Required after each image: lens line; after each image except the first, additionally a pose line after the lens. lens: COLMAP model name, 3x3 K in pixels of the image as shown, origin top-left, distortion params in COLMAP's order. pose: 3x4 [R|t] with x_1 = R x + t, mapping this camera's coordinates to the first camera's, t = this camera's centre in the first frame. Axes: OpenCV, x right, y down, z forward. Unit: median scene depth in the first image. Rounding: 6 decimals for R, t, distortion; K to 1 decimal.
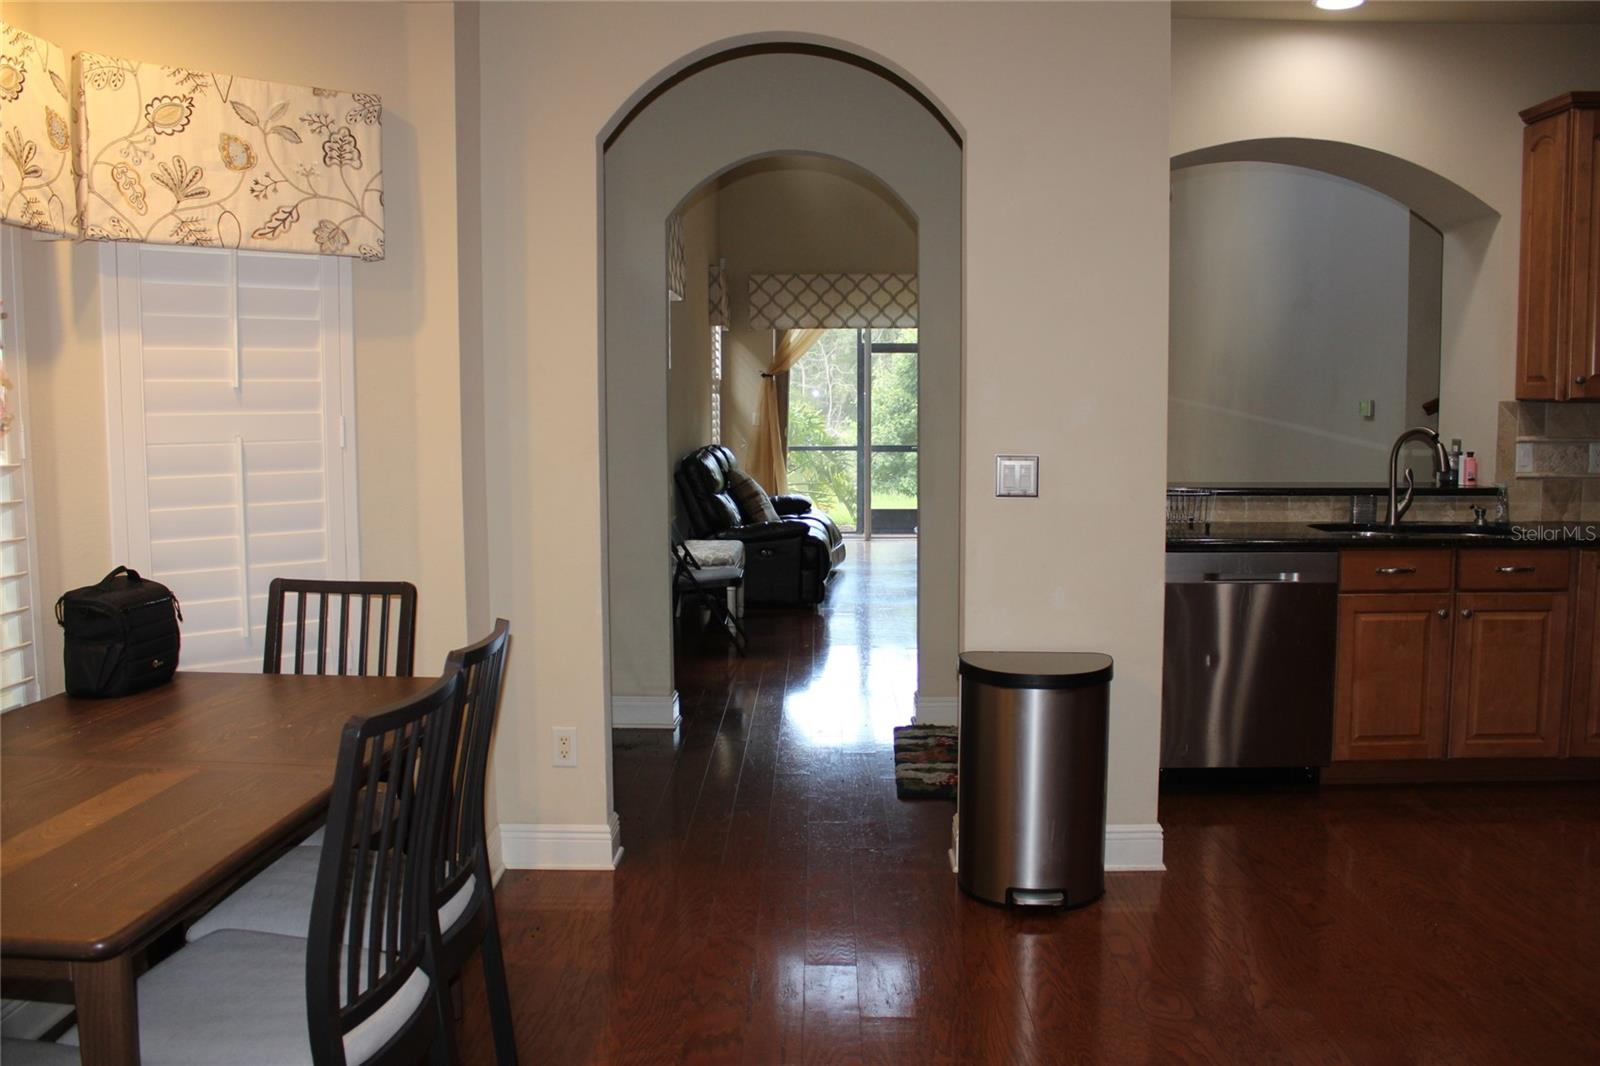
lens RADIAL K [[1383.6, 0, 794.2], [0, 1383.6, 535.0], [0, 0, 1]] dist [-0.094532, 0.020955]
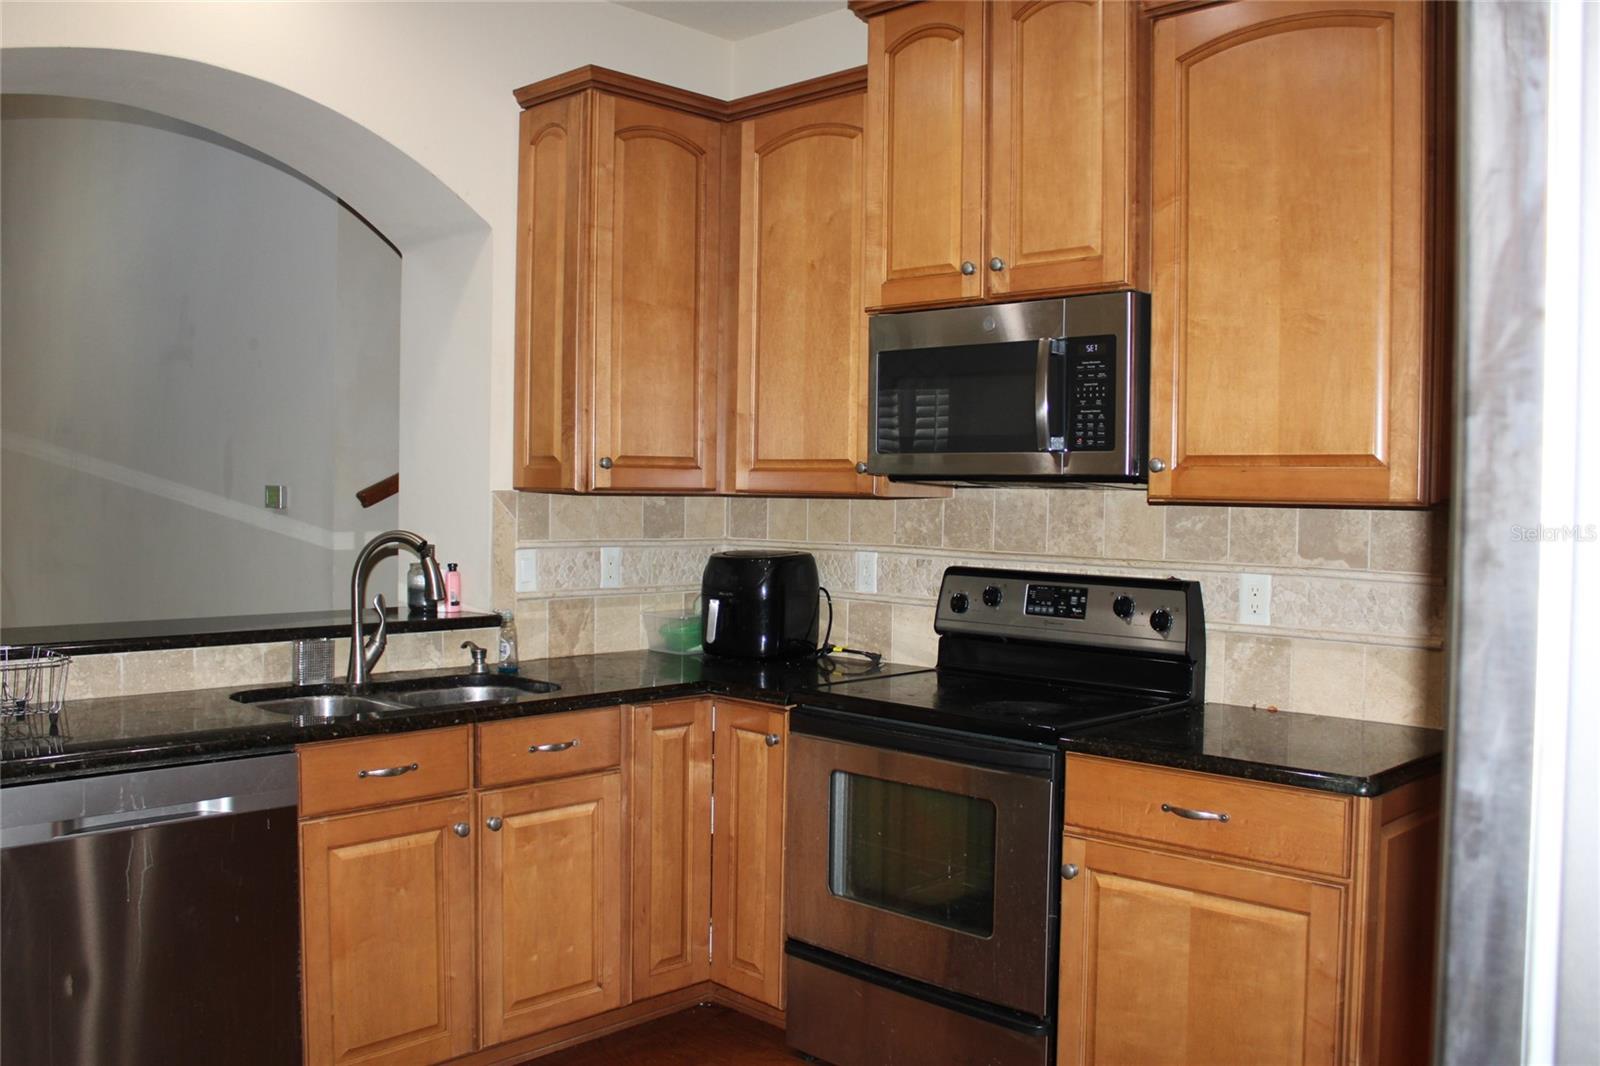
lens RADIAL K [[1383.6, 0, 794.1], [0, 1383.6, 538.7], [0, 0, 1]] dist [-0.094532, 0.020955]
pose [[0.690481, -0.004813, 0.723334, 0.116711], [0.047885, 0.998088, -0.039069, -0.040122], [-0.721763, 0.061614, 0.689392, 0.407235]]
